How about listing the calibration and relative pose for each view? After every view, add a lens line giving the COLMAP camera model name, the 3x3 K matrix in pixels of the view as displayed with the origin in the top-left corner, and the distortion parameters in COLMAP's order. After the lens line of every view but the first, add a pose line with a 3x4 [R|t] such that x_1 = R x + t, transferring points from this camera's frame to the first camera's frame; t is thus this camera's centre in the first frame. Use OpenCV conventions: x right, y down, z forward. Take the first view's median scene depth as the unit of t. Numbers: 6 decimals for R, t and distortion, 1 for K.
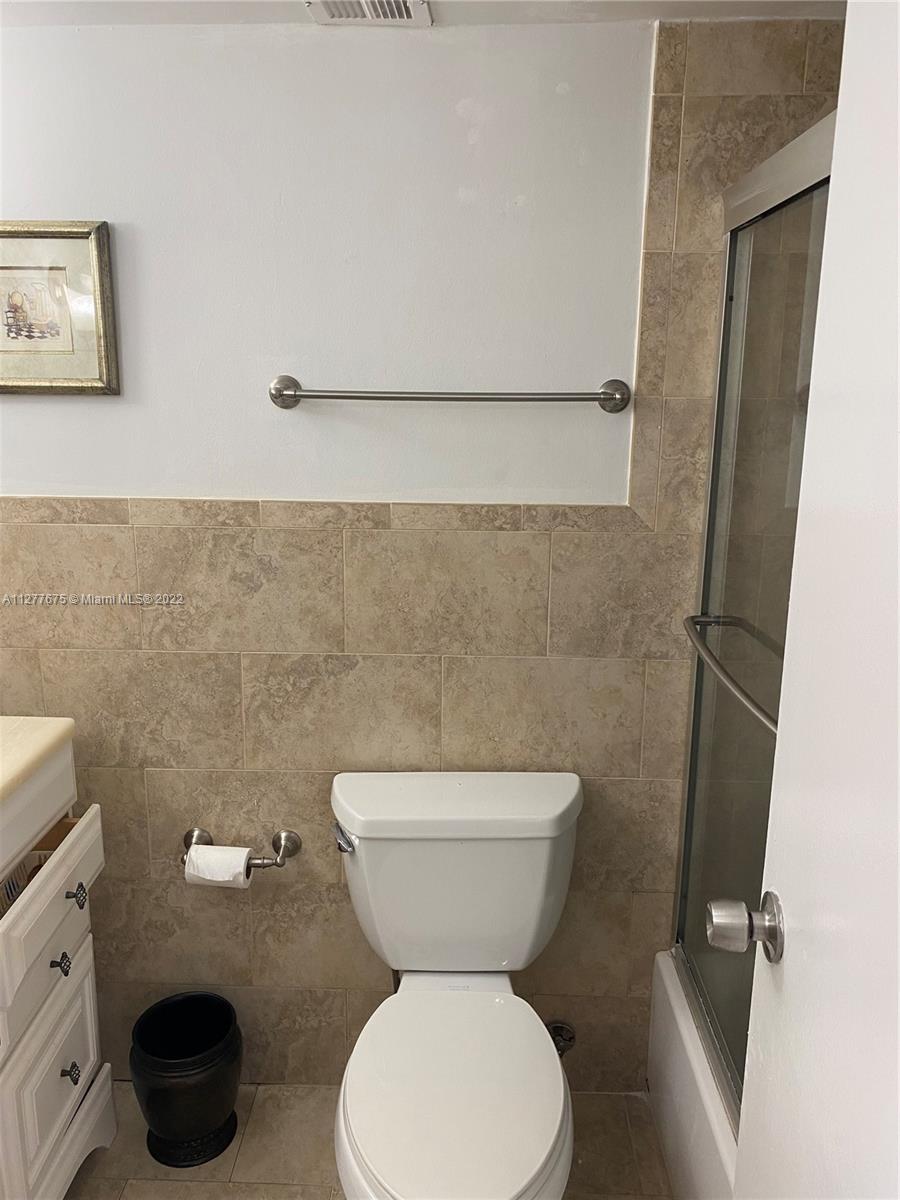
lens RADIAL K [[935.6, 0, 458.7], [0, 935.6, 601.2], [0, 0, 1]] dist [0.016871, -0.020738]
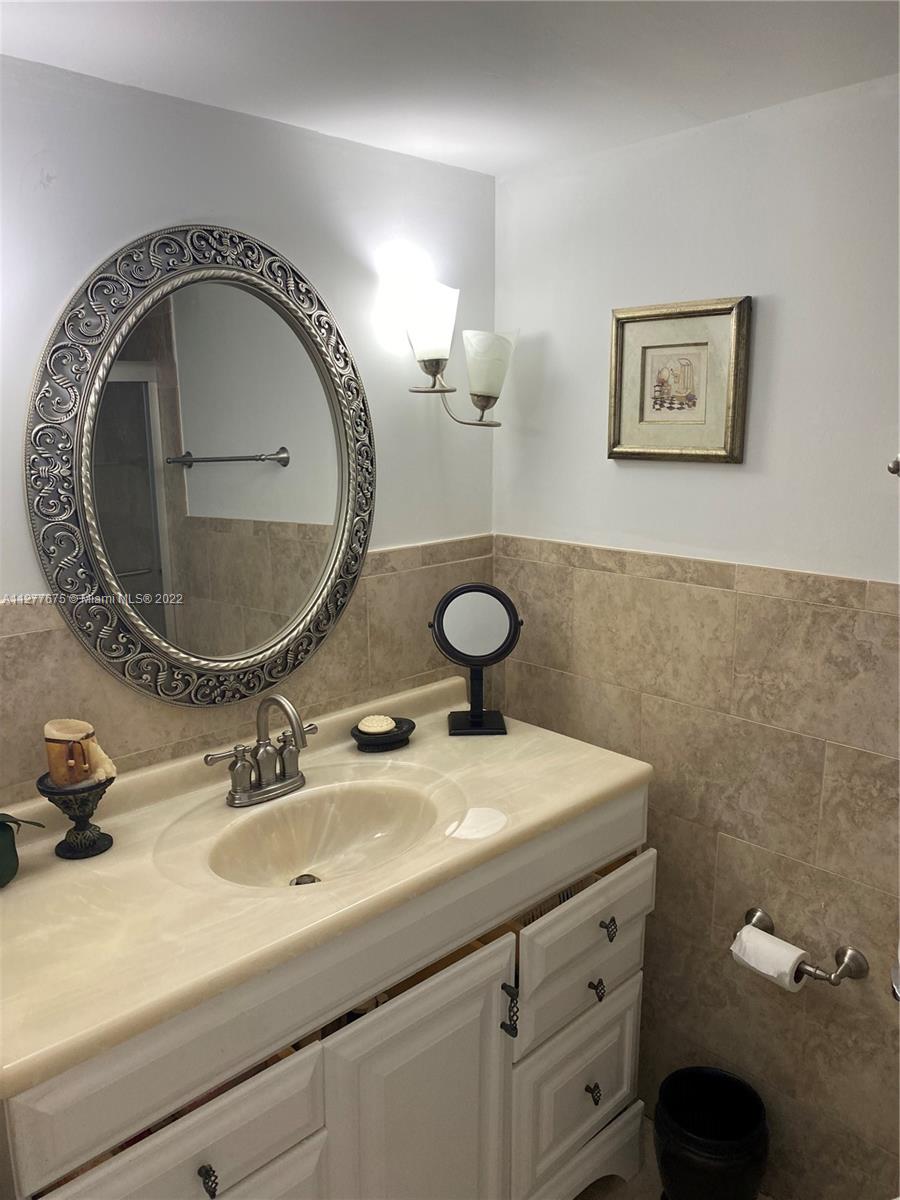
lens RADIAL K [[935.6, 0, 455.6], [0, 935.6, 600.6], [0, 0, 1]] dist [0.016871, -0.020738]
pose [[0.705626, 0.131292, -0.696315, 0.136730], [-0.161327, 0.986643, 0.022550, -0.043780], [0.689975, 0.096422, 0.717382, 0.070676]]
